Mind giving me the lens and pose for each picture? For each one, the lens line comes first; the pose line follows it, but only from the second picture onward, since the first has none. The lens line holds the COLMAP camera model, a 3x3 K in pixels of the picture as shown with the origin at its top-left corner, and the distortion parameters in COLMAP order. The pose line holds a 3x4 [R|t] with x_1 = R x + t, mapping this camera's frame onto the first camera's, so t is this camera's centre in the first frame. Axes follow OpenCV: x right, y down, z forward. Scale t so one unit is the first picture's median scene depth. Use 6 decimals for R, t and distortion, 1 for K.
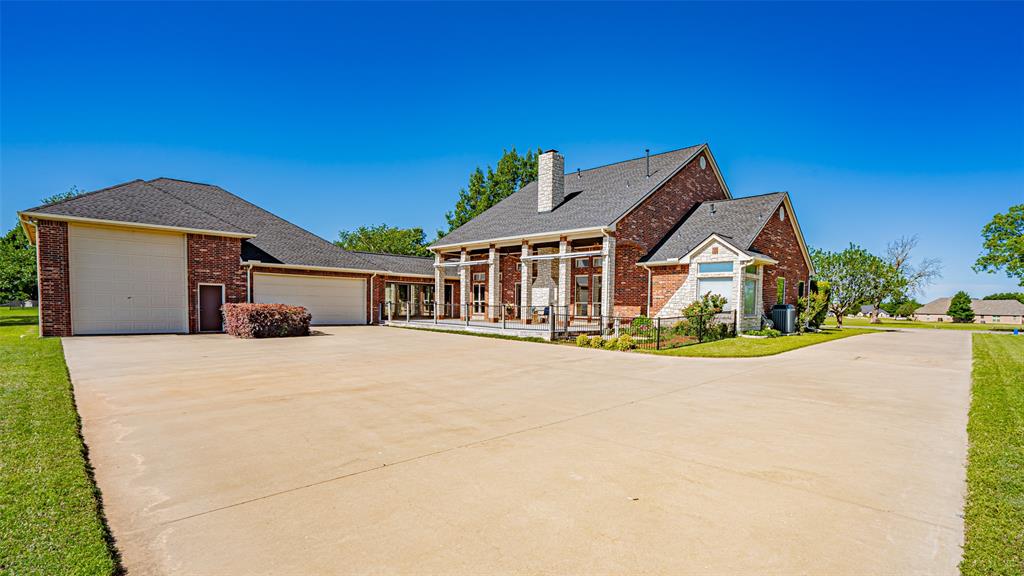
lens RADIAL K [[465.5, 0, 517.2], [0, 465.5, 325.9], [0, 0, 1]] dist [0.000115, 0.000153]
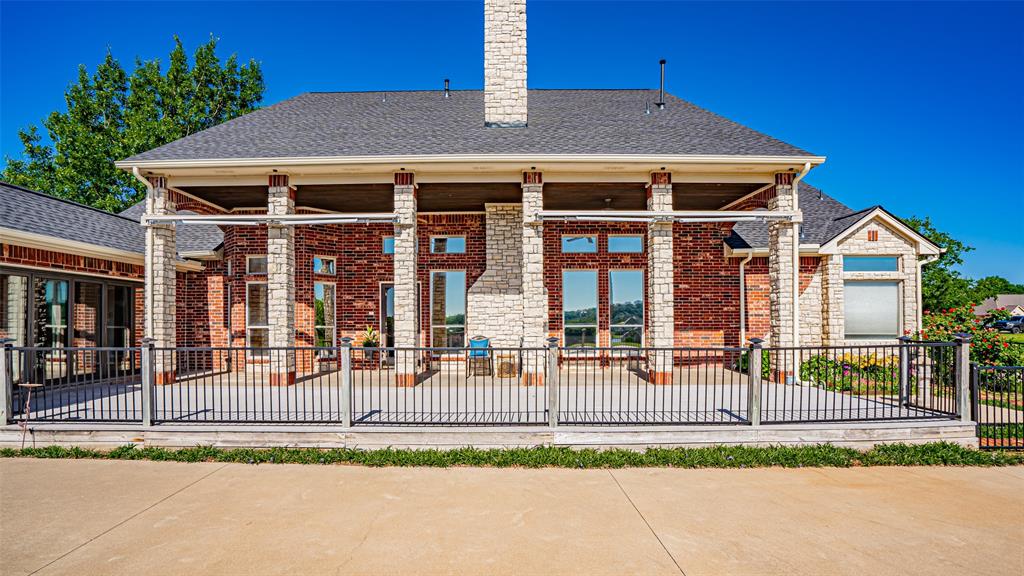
lens RADIAL K [[481.5, 0, 489.3], [0, 481.5, 308.5], [0, 0, 1]] dist [-0.031443, 0.000261]
pose [[0.712183, -0.002290, 0.701990, -0.266757], [0.049608, 0.997659, -0.047074, -0.046231], [-0.700239, 0.068350, 0.710629, 0.674744]]
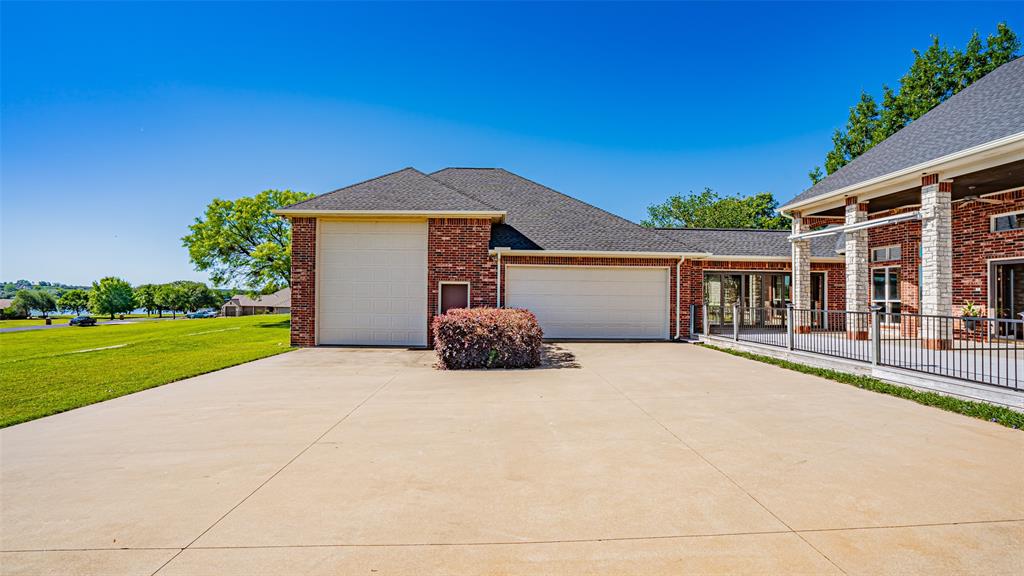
lens RADIAL K [[456.3, 0, 528.8], [0, 456.3, 293.6], [0, 0, 1]] dist [-0.030613, 0.000668]
pose [[0.758201, -0.016945, -0.651801, -0.067976], [-0.023860, 0.998272, -0.053706, -0.028068], [0.651584, 0.056272, 0.756486, 0.419016]]
